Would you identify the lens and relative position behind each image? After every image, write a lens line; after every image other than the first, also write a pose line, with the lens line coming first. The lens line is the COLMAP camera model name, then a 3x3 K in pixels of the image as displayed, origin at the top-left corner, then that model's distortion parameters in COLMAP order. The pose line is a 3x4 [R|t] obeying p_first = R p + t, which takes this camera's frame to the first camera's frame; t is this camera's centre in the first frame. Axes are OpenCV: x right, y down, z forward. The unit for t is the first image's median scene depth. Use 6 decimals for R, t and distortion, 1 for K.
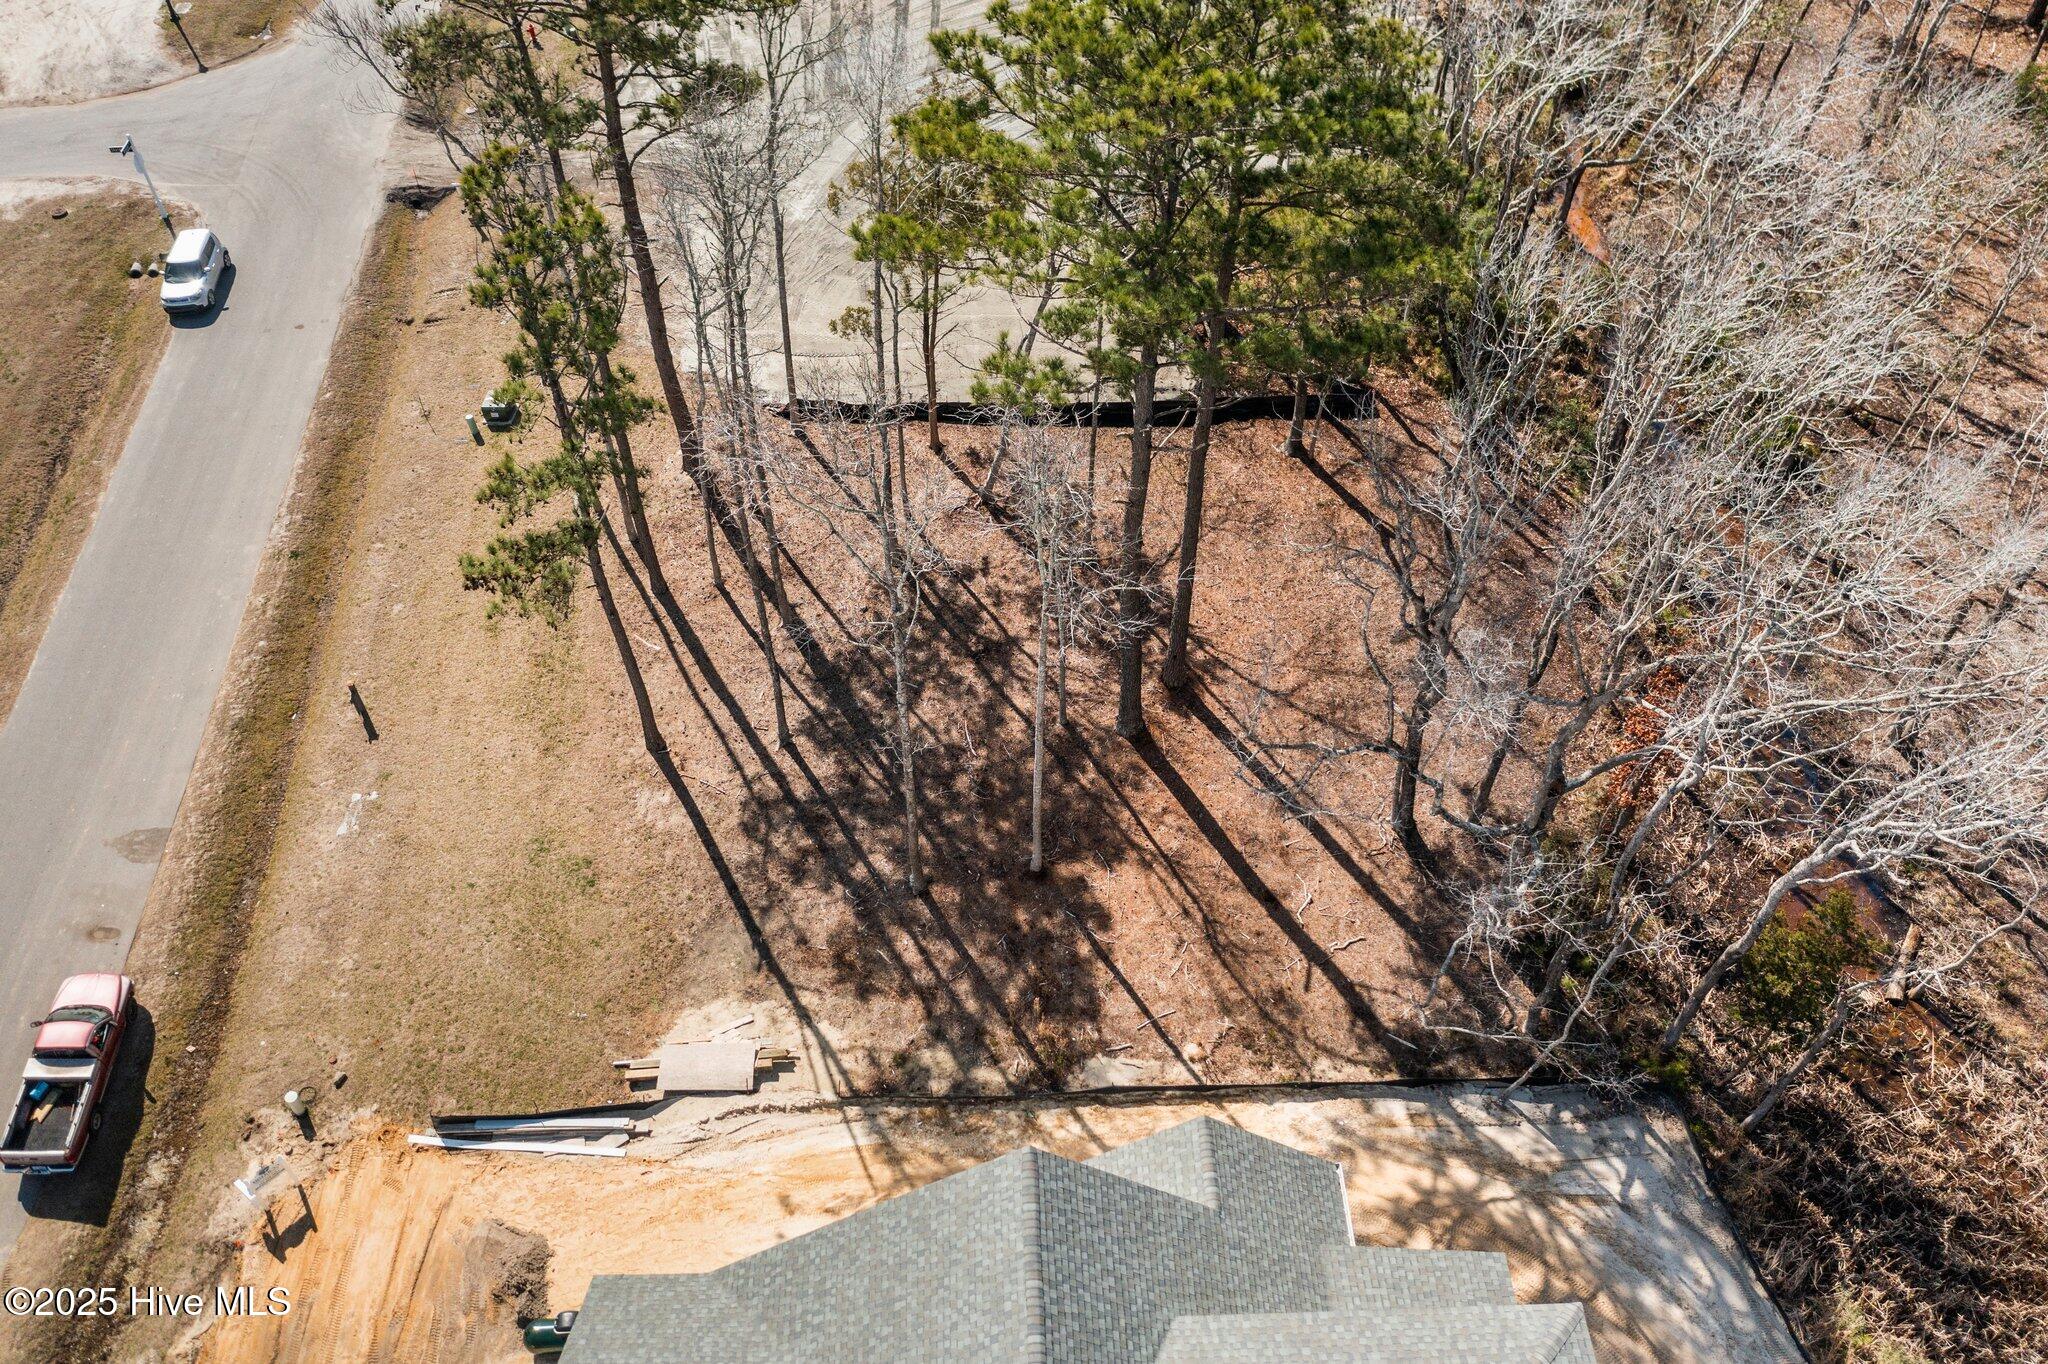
lens RADIAL K [[1611.7, 0, 1024.0], [0, 1611.7, 682.0], [0, 0, 1]] dist [0.011025, -0.003980]
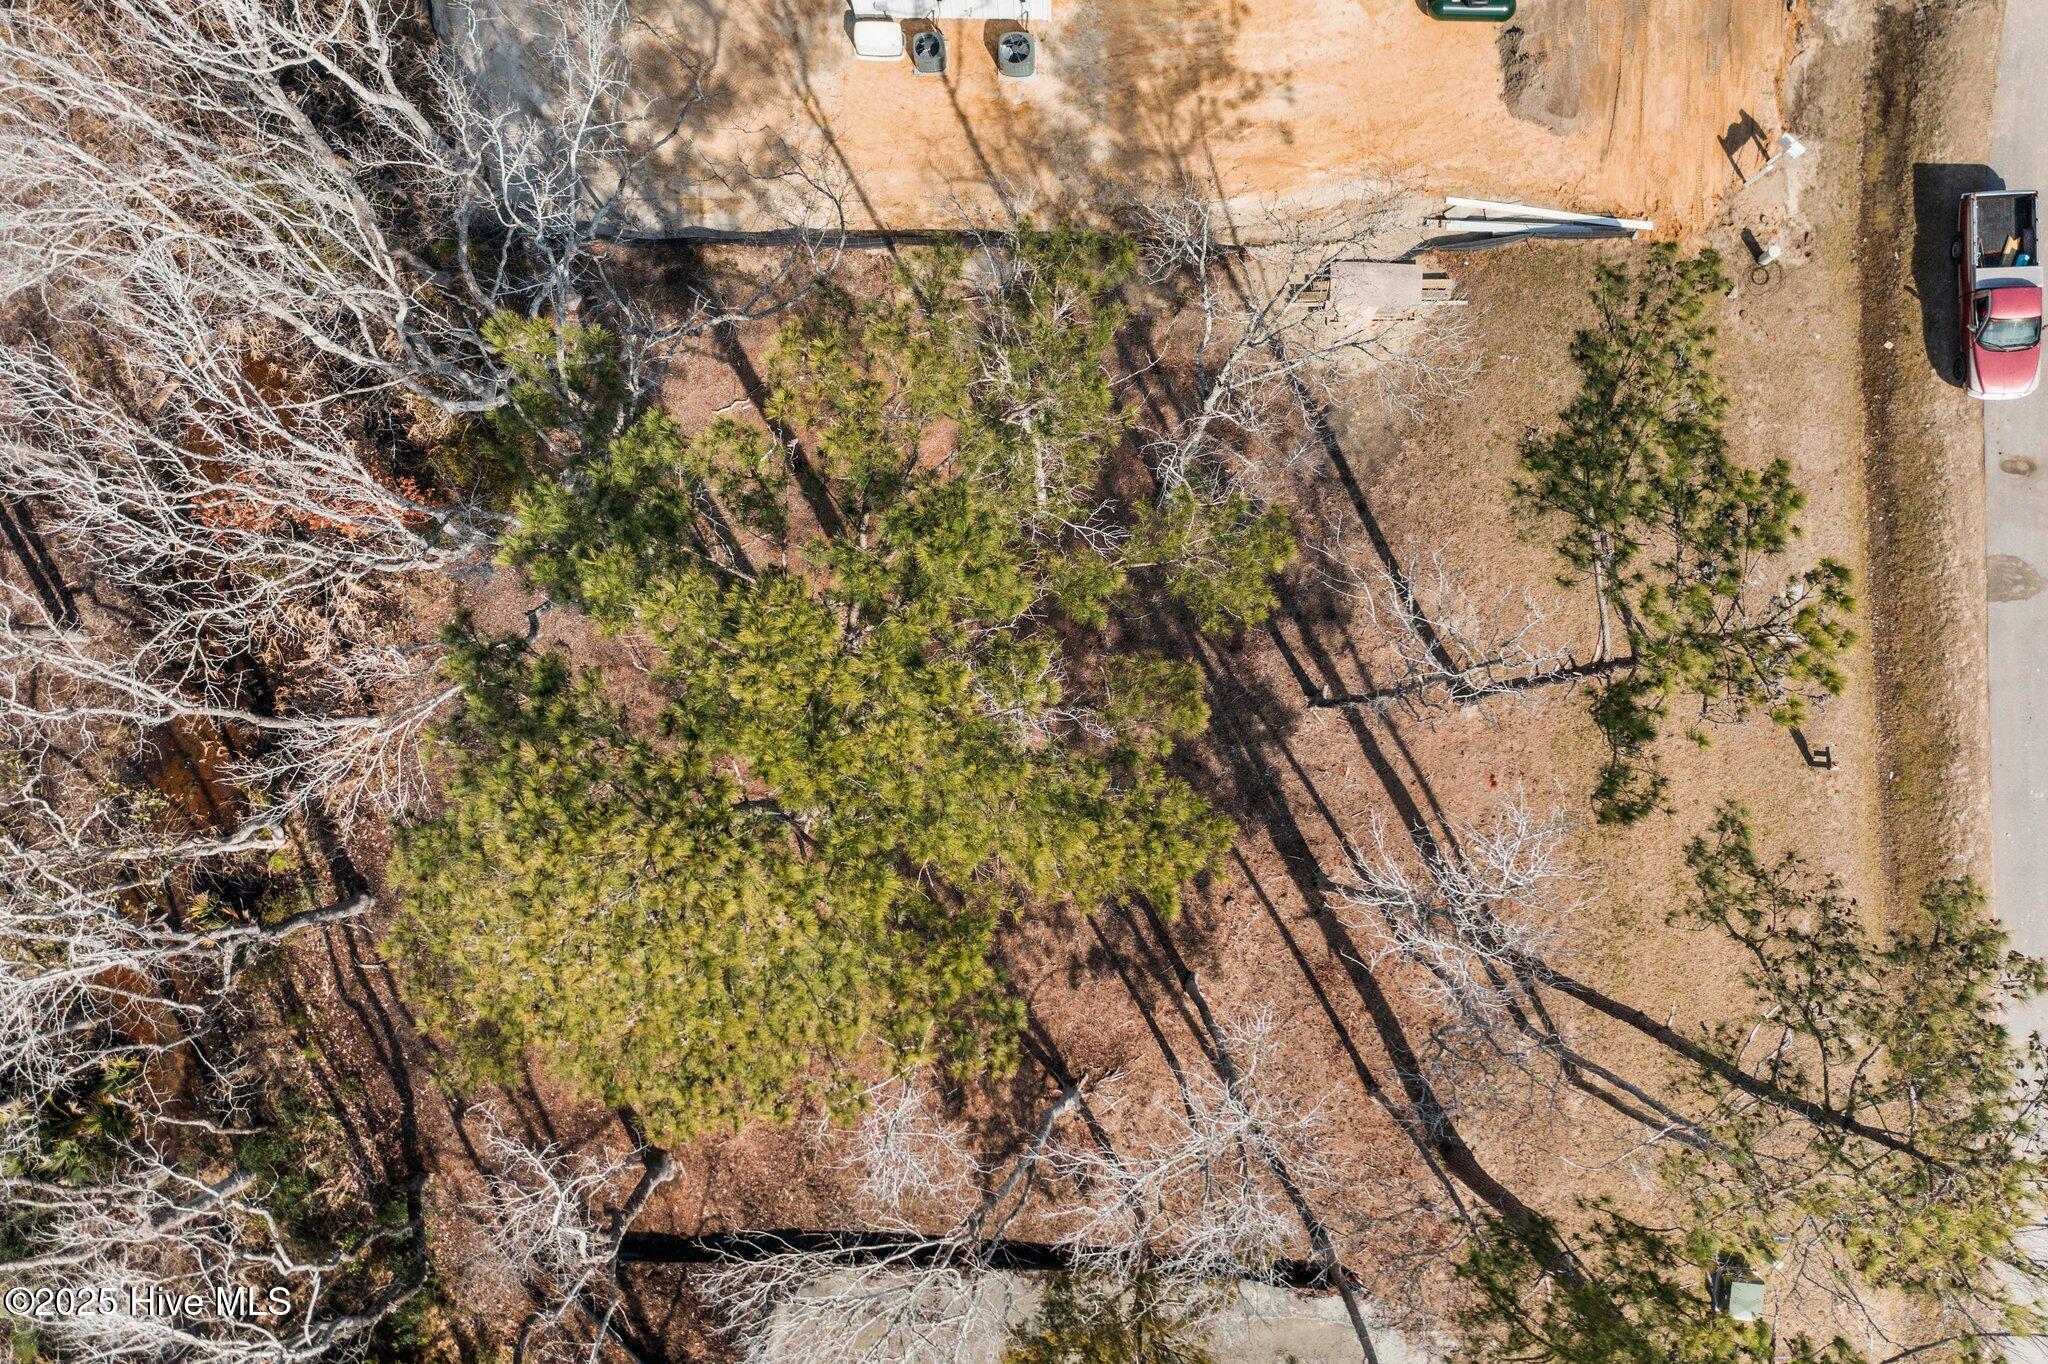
lens RADIAL K [[1611.7, 0, 1024.0], [0, 1611.7, 682.0], [0, 0, 1]] dist [0.011025, -0.003980]
pose [[-0.998007, -0.057911, 0.025085, -0.014017], [0.059927, -0.744951, 0.664423, -0.648731], [-0.019791, 0.664601, 0.746936, 0.404608]]
